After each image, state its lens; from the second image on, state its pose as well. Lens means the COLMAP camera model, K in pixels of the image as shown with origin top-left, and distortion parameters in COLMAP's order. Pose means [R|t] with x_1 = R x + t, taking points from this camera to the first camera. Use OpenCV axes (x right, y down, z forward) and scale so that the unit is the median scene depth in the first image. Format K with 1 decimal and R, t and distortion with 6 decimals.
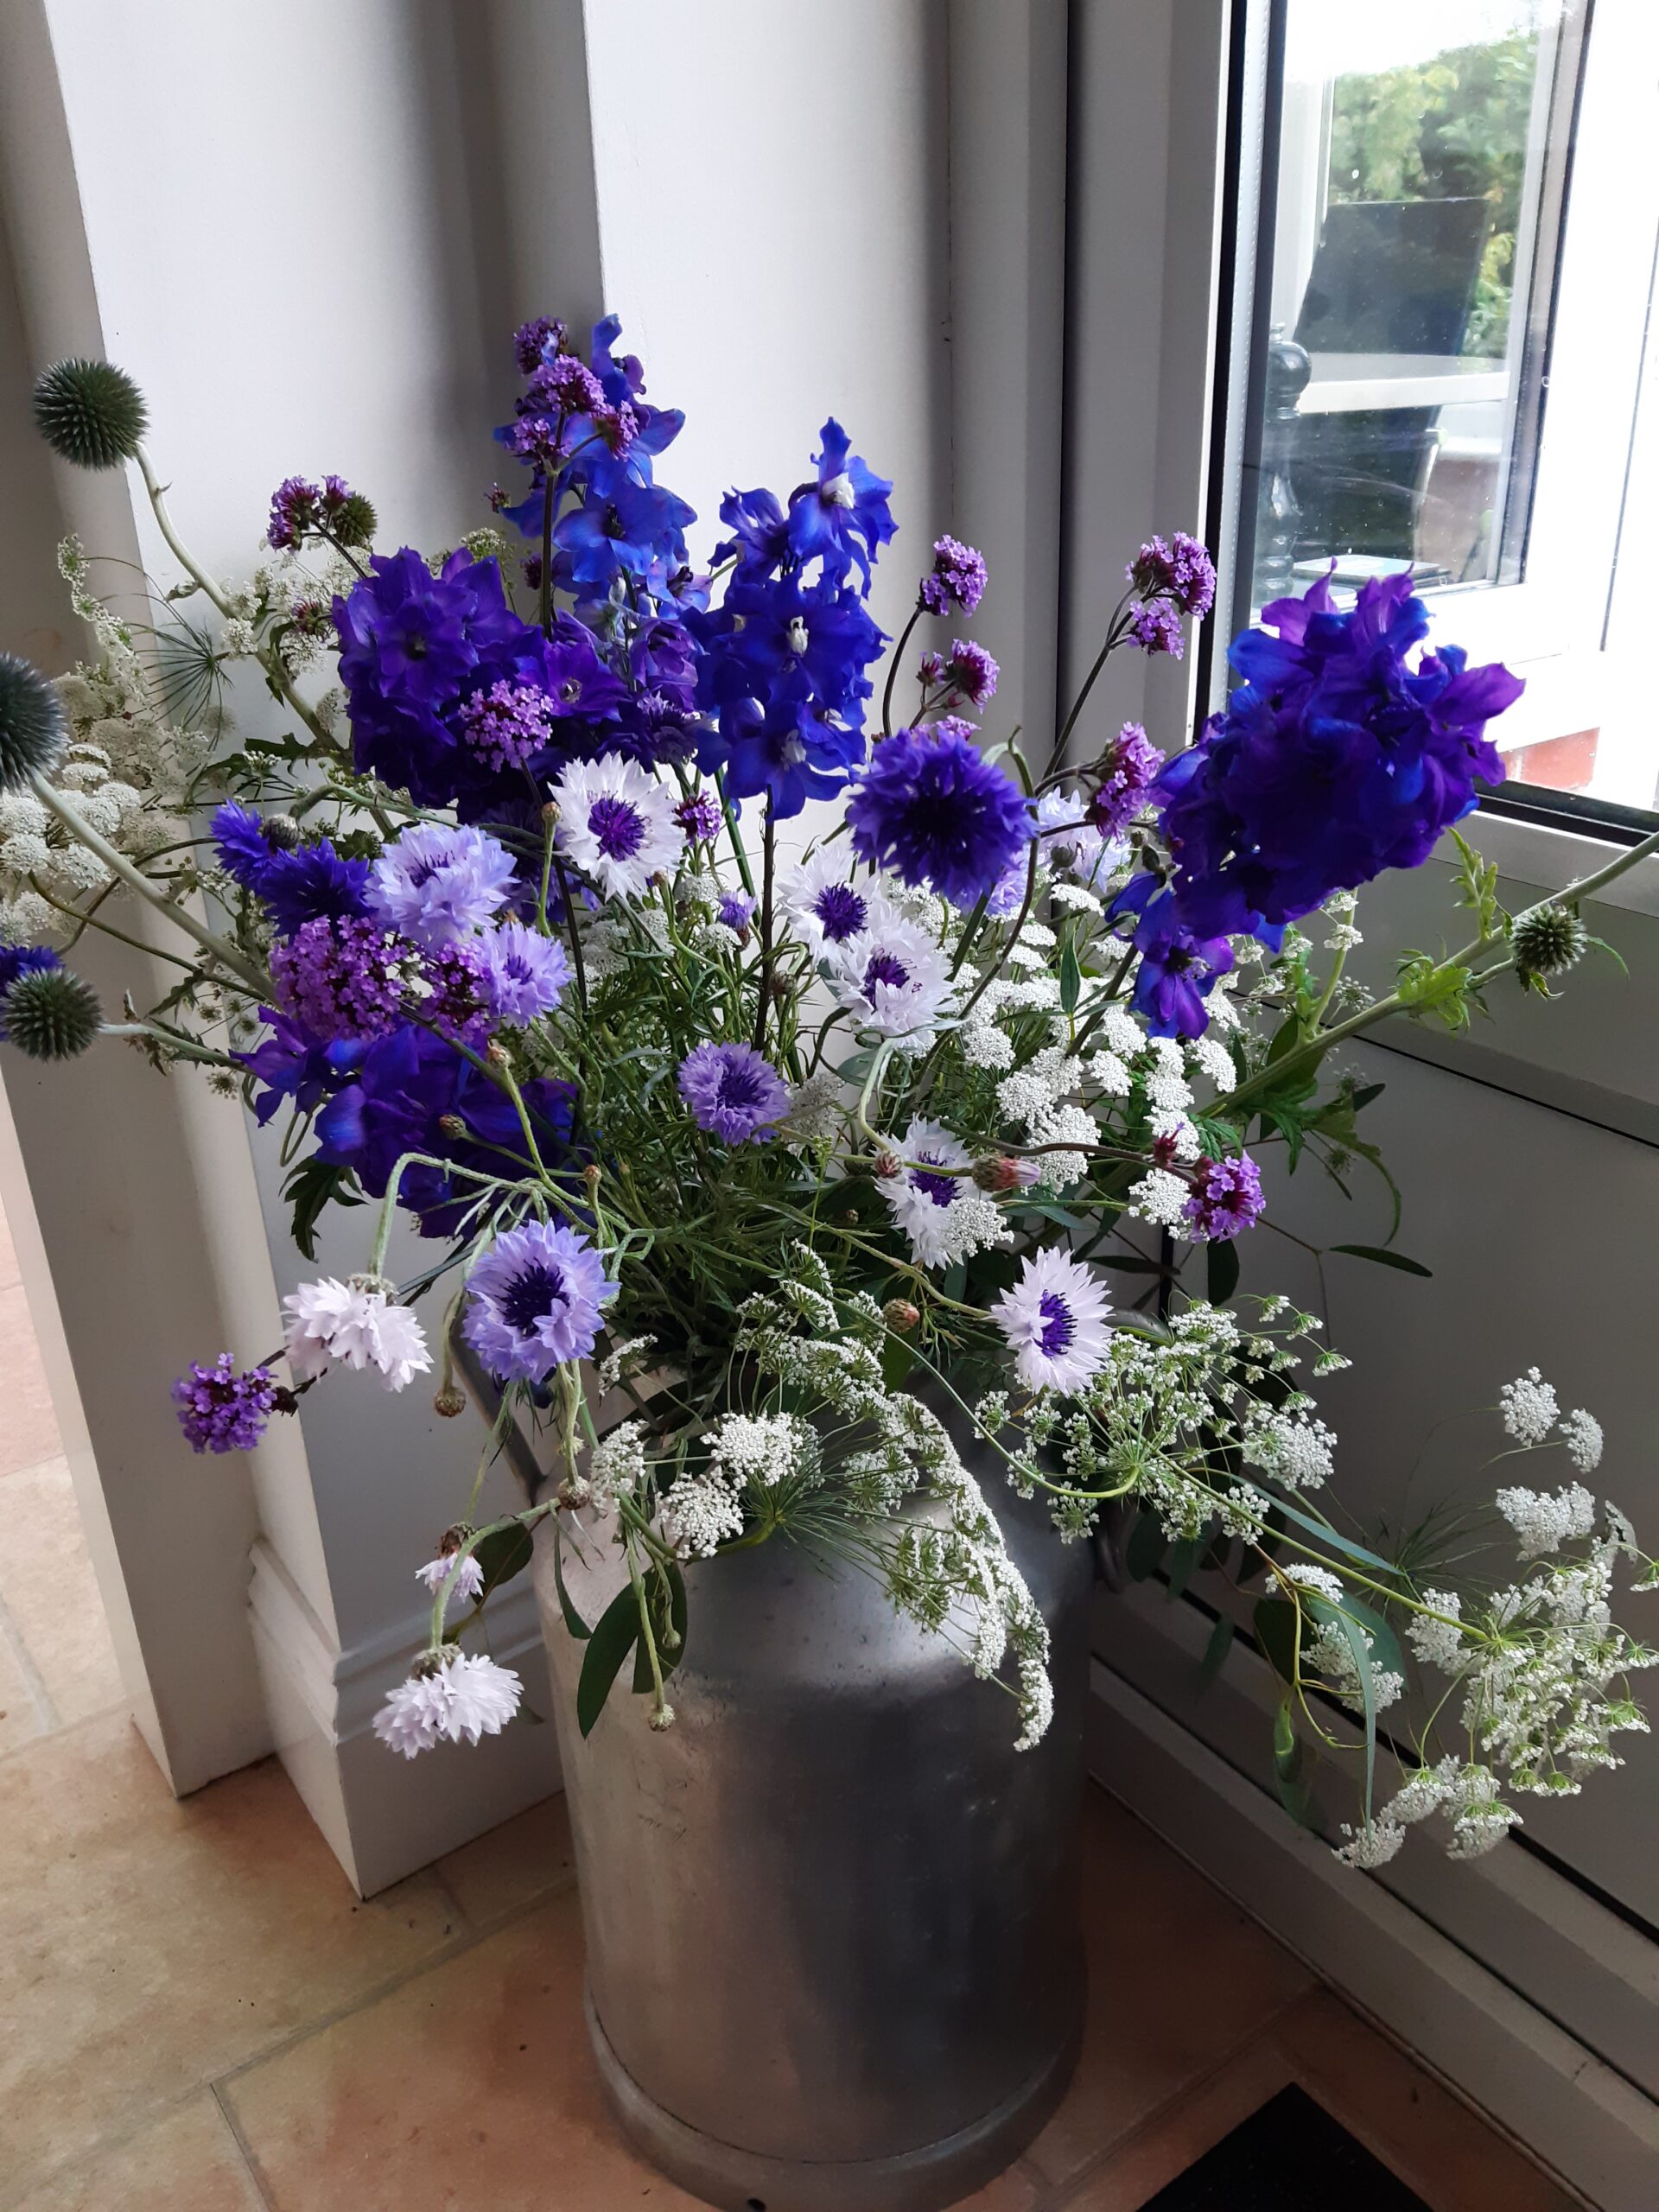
lens RADIAL K [[1678.0, 0, 831.7], [0, 1678.0, 1182.3], [0, 0, 1]] dist [0.075290, -0.137396]
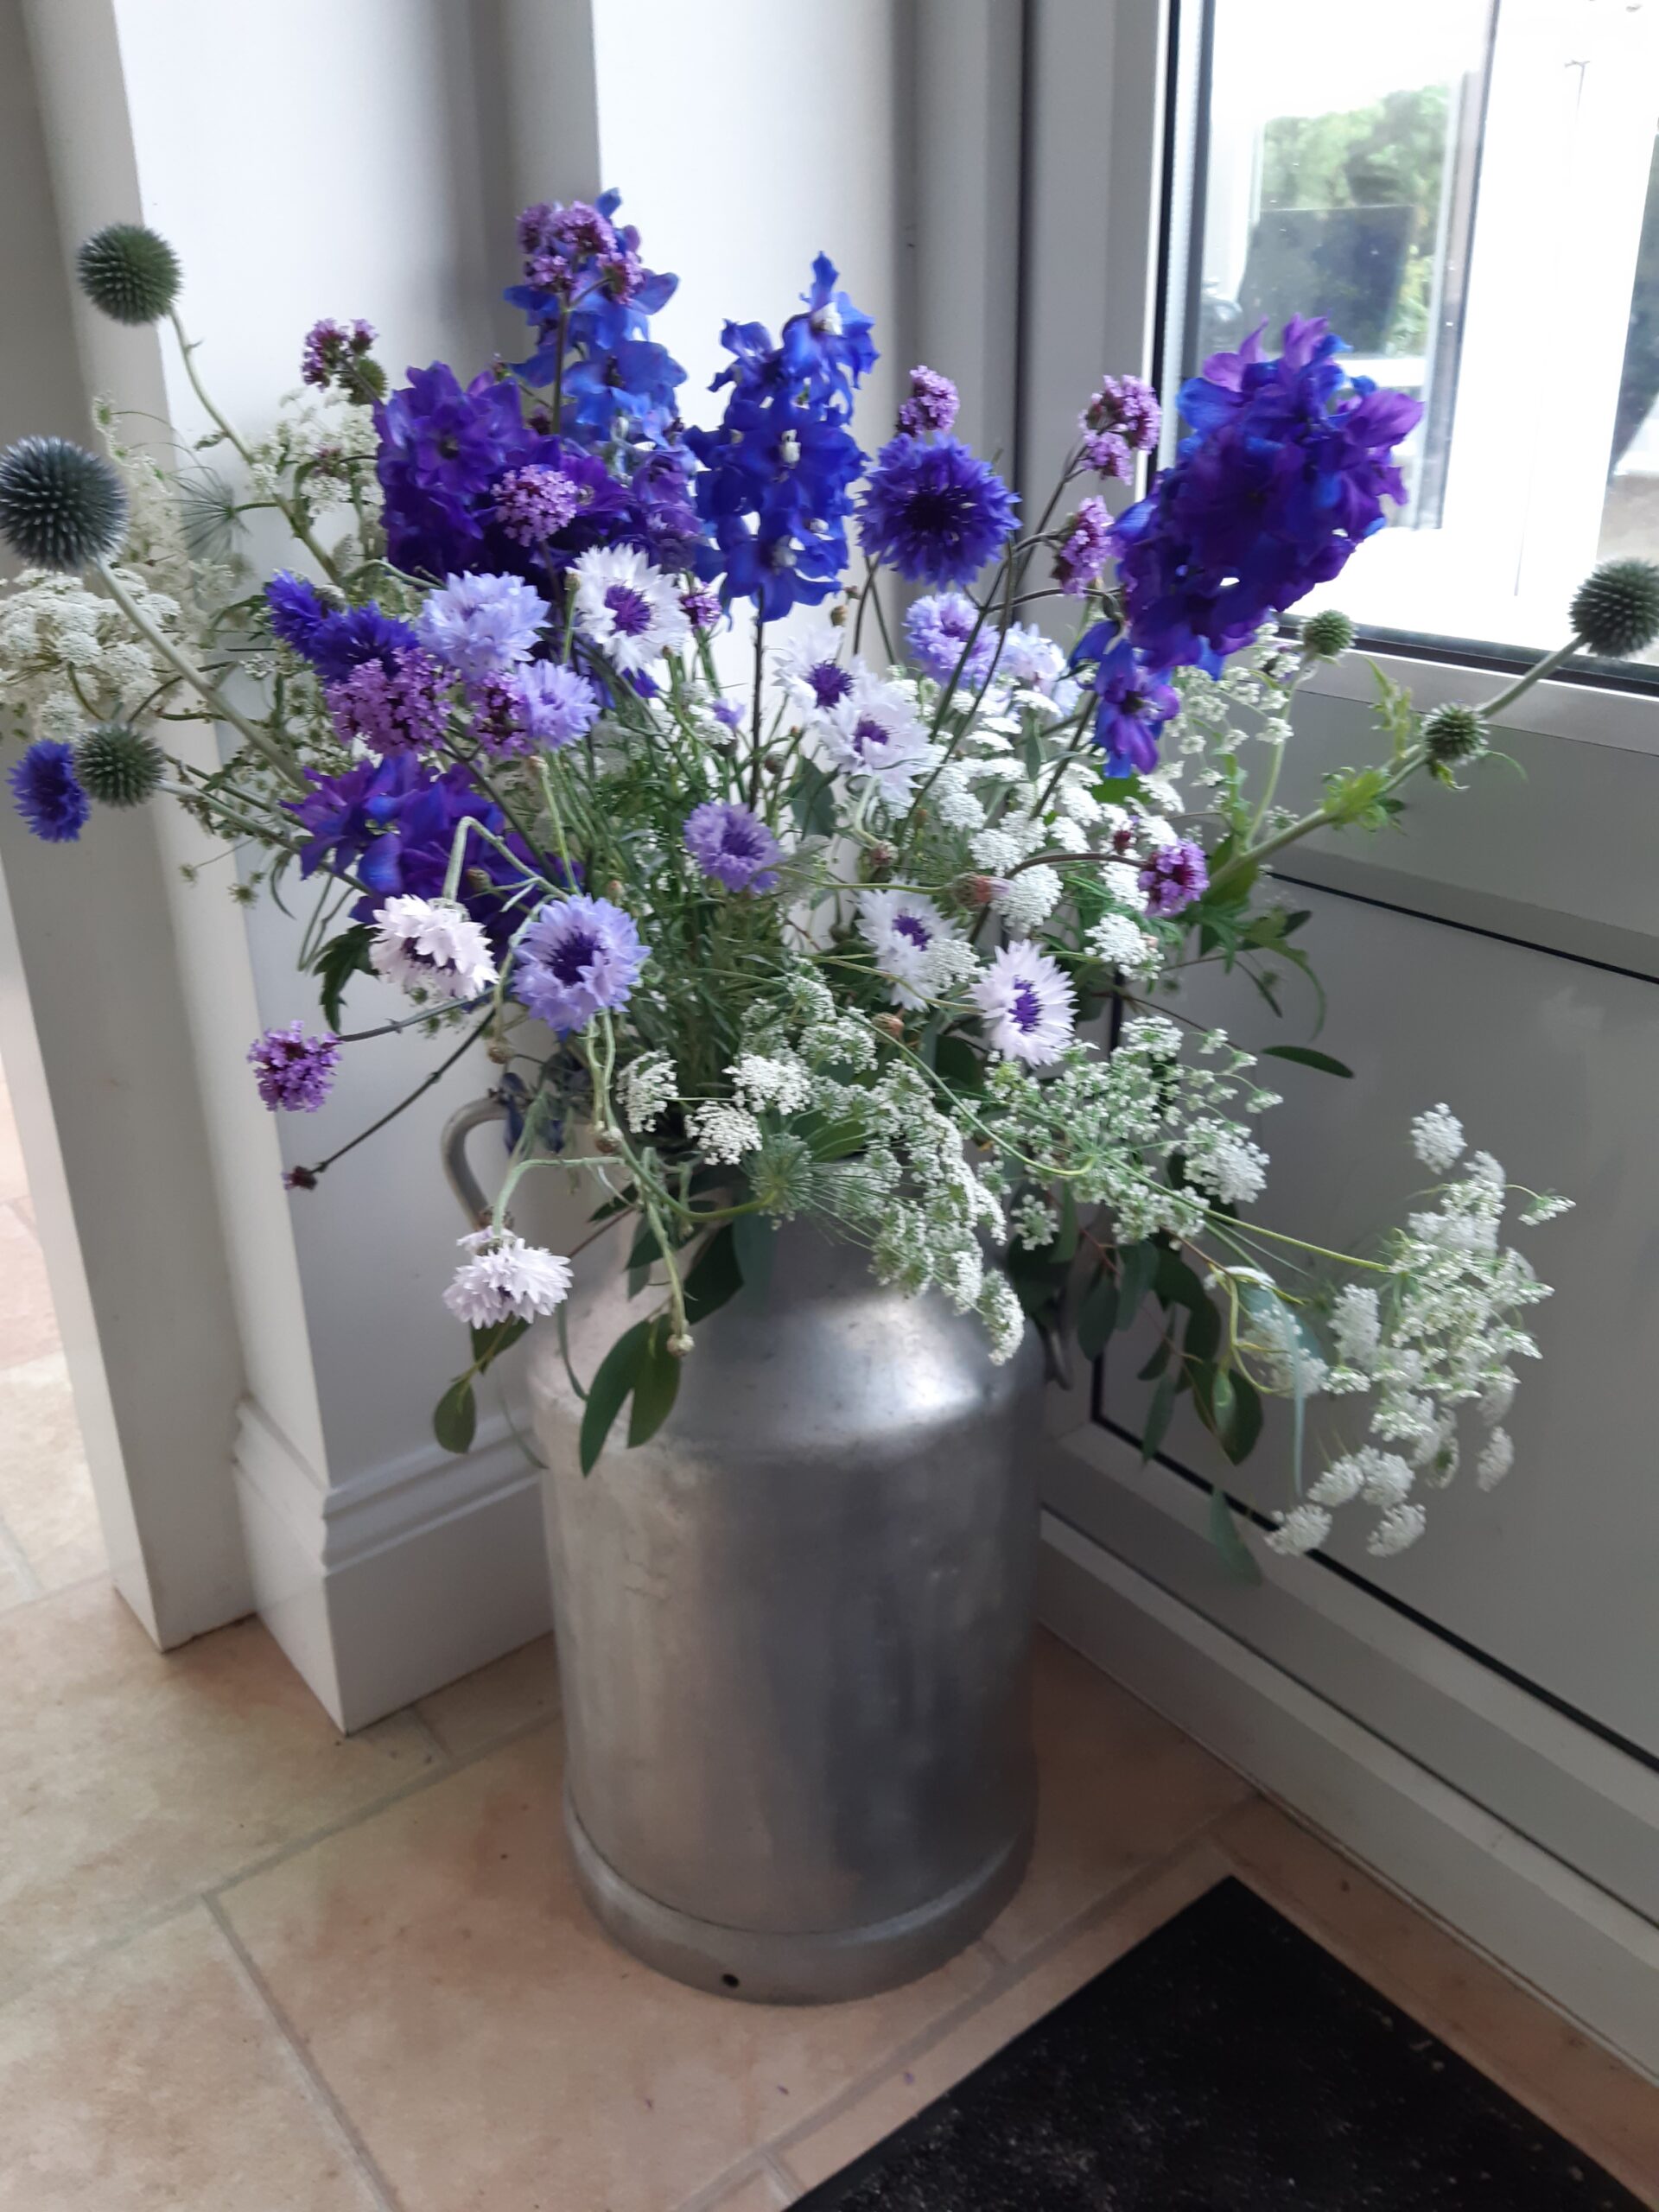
lens RADIAL K [[1689.2, 0, 823.5], [0, 1689.2, 1177.2], [0, 0, 1]] dist [0.074185, -0.142461]
pose [[0.999401, 0.002068, 0.034540, -0.034674], [-0.001410, 0.999817, -0.019055, 0.174678], [-0.034573, 0.018995, 0.999222, -0.113246]]
